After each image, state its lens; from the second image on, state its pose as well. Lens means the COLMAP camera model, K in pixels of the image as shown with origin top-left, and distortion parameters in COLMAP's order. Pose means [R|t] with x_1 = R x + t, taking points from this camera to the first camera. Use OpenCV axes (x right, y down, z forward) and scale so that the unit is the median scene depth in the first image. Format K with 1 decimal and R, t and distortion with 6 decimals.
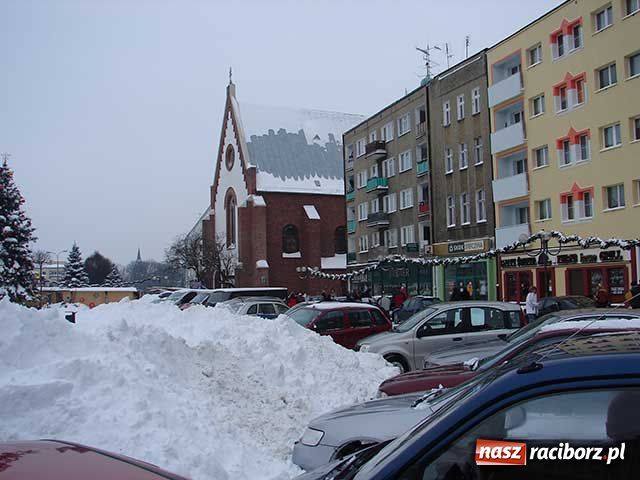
lens RADIAL K [[698.1, 0, 321.5], [0, 698.1, 237.3], [0, 0, 1]] dist [-0.117369, 0.000000]
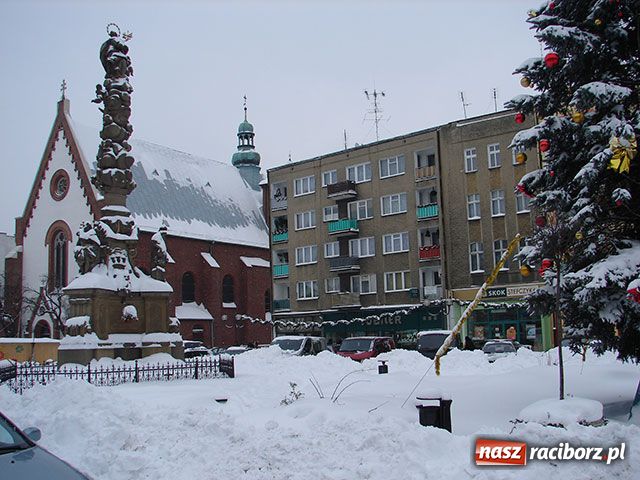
lens RADIAL K [[698.1, 0, 323.6], [0, 698.1, 243.3], [0, 0, 1]] dist [-0.117369, 0.000000]
pose [[0.859826, 0.060363, 0.507007, -0.470402], [-0.021958, 0.996440, -0.081395, 0.026814], [-0.510115, 0.058853, 0.858090, 0.229395]]
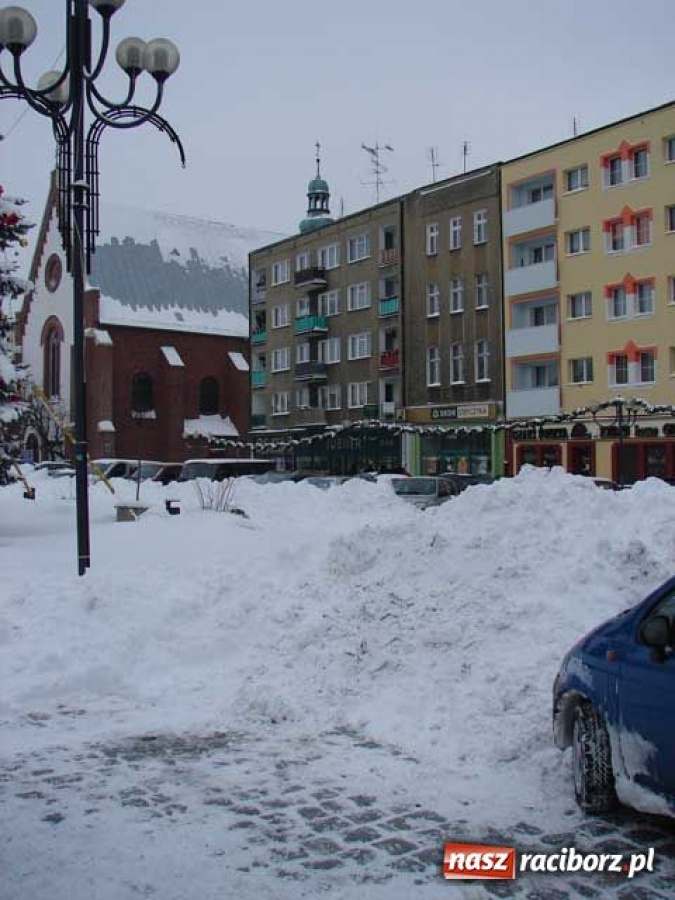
lens RADIAL K [[981.7, 0, 315.3], [0, 981.7, 414.1], [0, 0, 1]] dist [-0.117369, 0.000000]
pose [[0.968942, 0.031438, 0.245283, -0.191681], [-0.036508, 0.999203, 0.016146, 0.003309], [-0.244580, -0.024599, 0.969317, -0.028914]]
